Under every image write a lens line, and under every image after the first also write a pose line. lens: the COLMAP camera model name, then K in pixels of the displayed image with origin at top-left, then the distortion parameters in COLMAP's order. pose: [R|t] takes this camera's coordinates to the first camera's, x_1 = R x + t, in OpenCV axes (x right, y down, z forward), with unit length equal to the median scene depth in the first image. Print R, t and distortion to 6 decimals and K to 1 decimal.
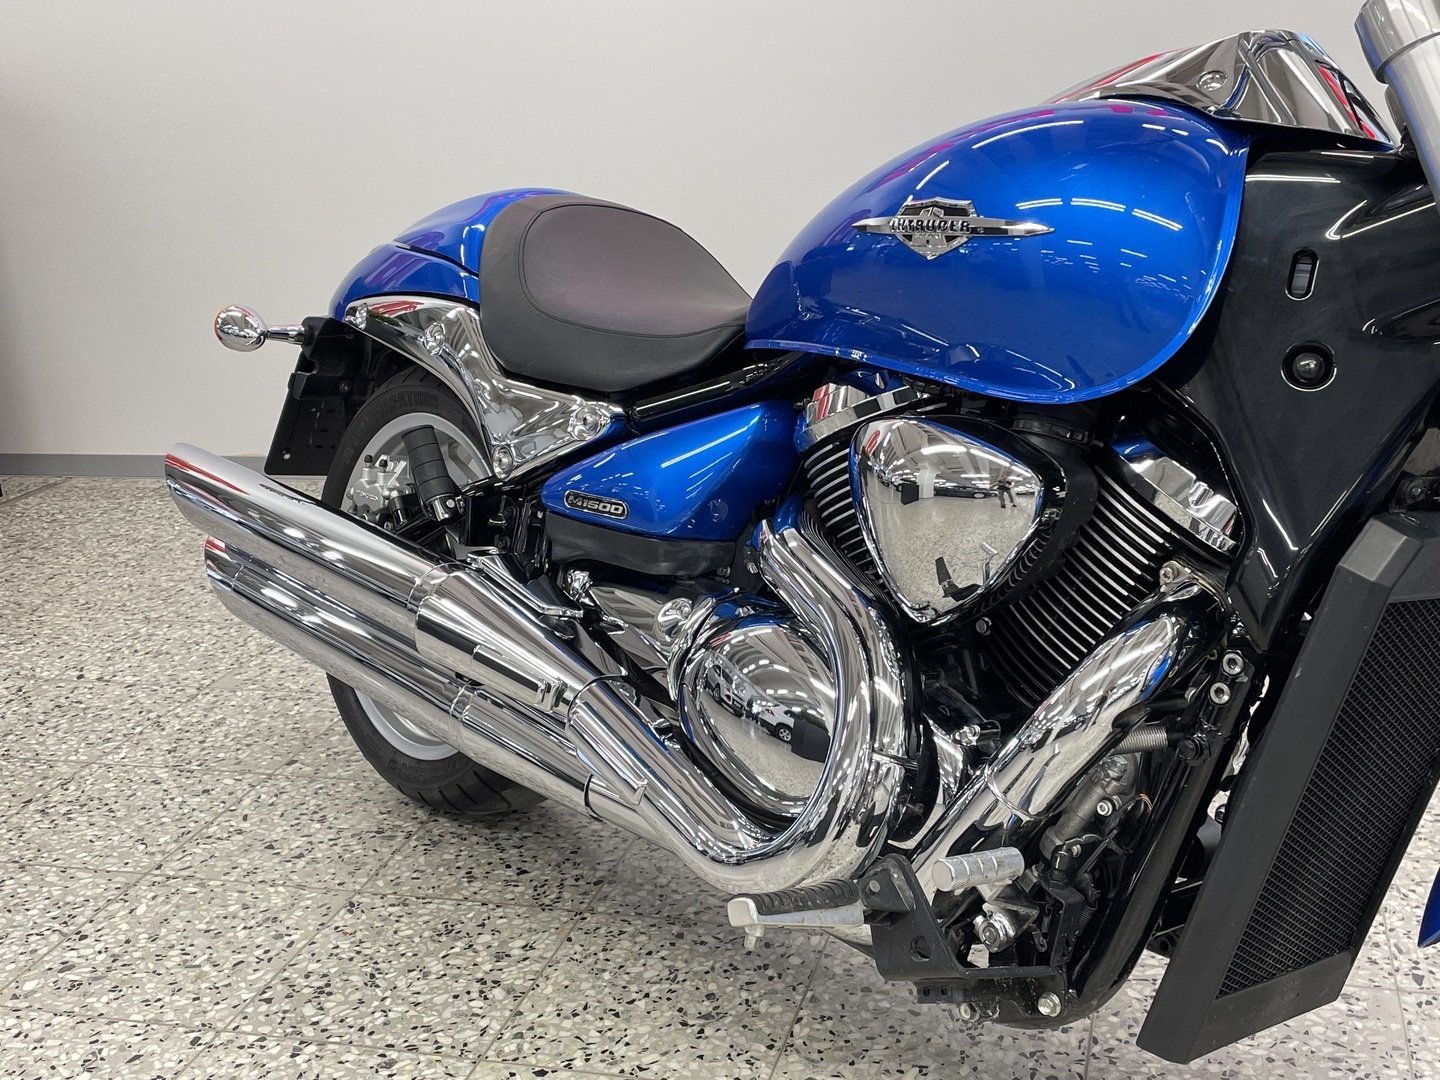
lens RADIAL K [[1664.8, 0, 728.7], [0, 1664.8, 534.5], [0, 0, 1]] dist [0.052050, 0.000000]
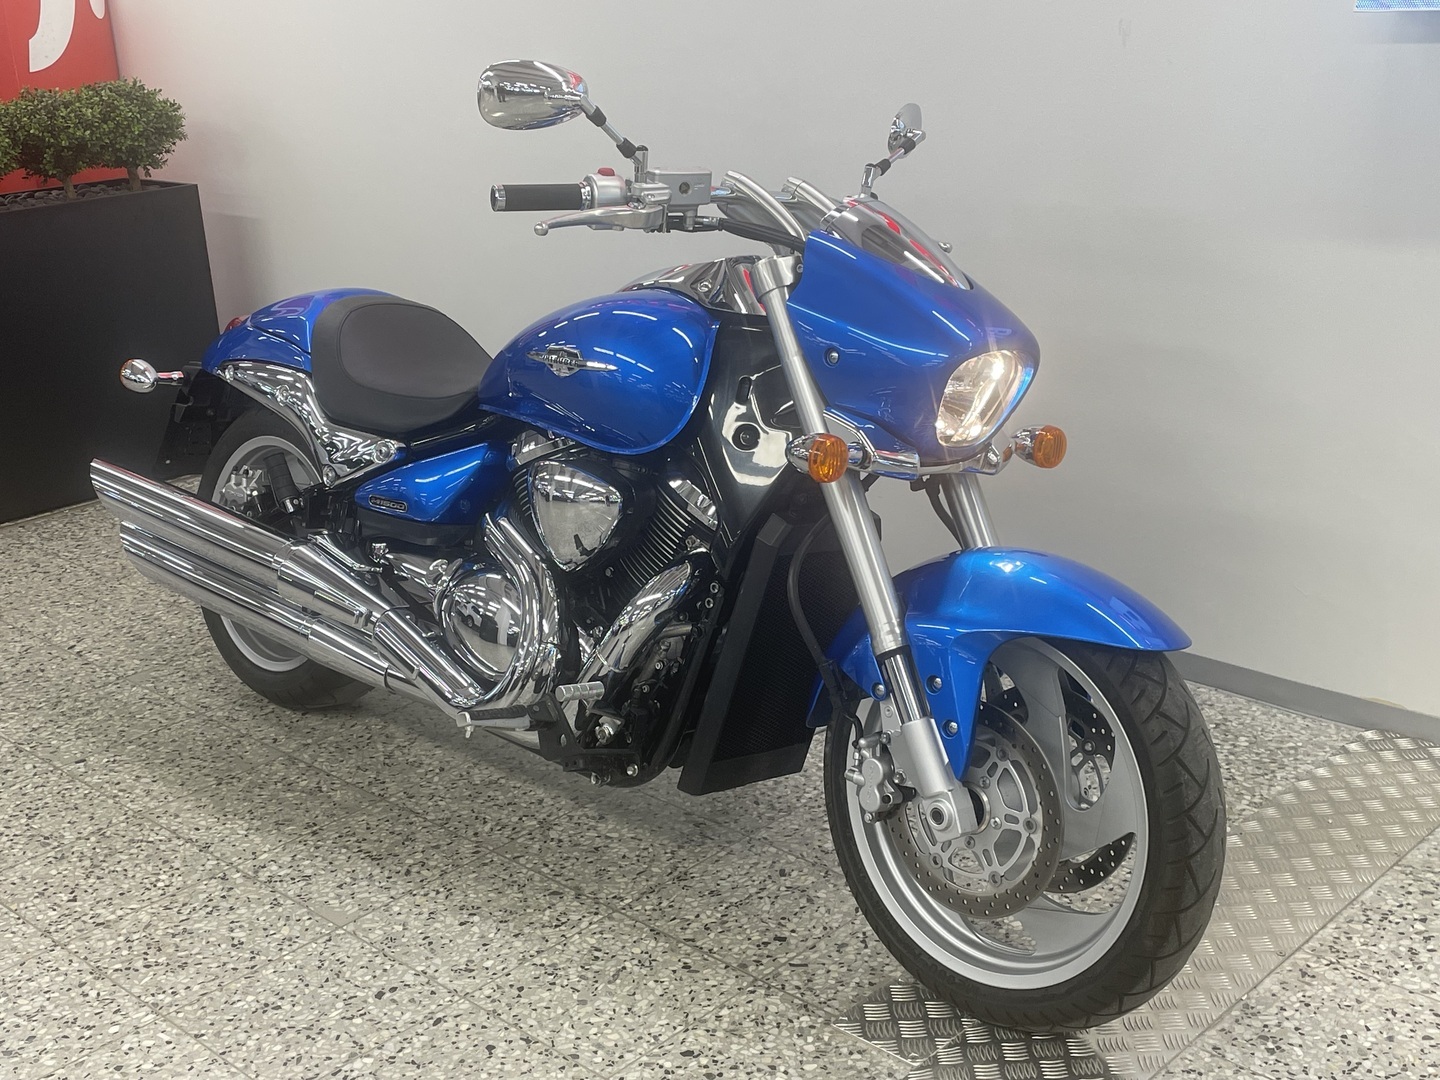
lens RADIAL K [[1750.7, 0, 715.8], [0, 1750.7, 539.1], [0, 0, 1]] dist [0.060446, 0.000000]
pose [[0.995952, -0.016480, 0.088368, 0.089625], [0.013978, 0.999486, 0.028865, -0.028224], [-0.088798, -0.027513, 0.995670, -0.762886]]
